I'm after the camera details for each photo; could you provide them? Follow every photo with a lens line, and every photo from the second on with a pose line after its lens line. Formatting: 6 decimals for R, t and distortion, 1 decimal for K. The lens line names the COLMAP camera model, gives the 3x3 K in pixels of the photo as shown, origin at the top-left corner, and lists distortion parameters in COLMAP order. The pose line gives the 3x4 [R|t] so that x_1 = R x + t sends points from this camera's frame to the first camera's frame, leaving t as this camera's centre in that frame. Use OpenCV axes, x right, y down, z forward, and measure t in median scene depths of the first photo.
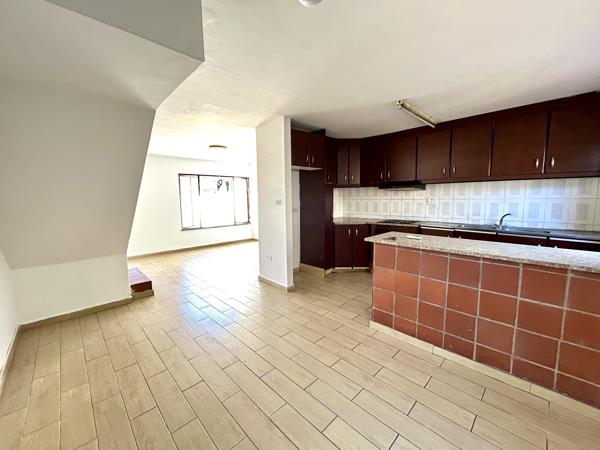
lens RADIAL K [[243.1, 0, 297.6], [0, 243.1, 225.1], [0, 0, 1]] dist [-0.004075, 0.000621]
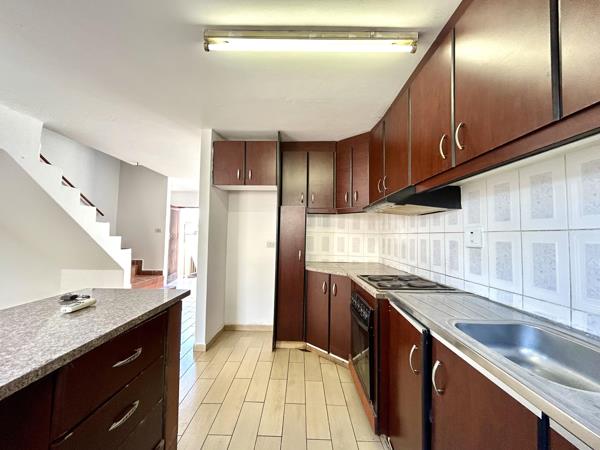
lens RADIAL K [[243.1, 0, 298.6], [0, 243.1, 231.7], [0, 0, 1]] dist [-0.004075, 0.000621]
pose [[0.712009, 0.009157, -0.702111, 0.619528], [-0.103536, 0.990354, -0.092079, -0.047197], [0.694495, 0.138255, 0.706089, 0.563918]]
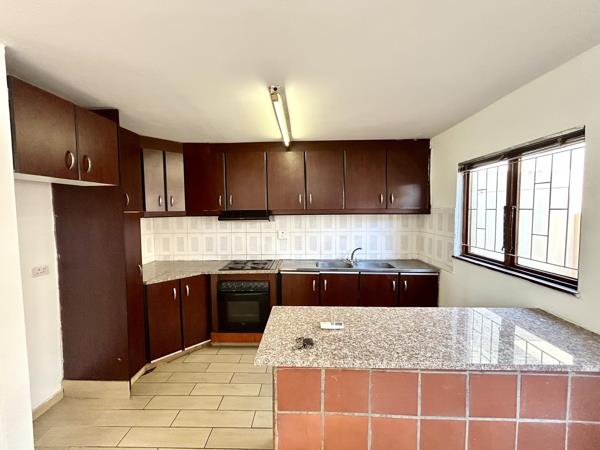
lens RADIAL K [[243.1, 0, 296.1], [0, 243.1, 223.1], [0, 0, 1]] dist [-0.004075, 0.000621]
pose [[0.720176, -0.031043, 0.693097, 0.020956], [0.078206, 0.996264, -0.036639, -0.103953], [-0.689370, 0.080591, 0.719913, 0.376174]]
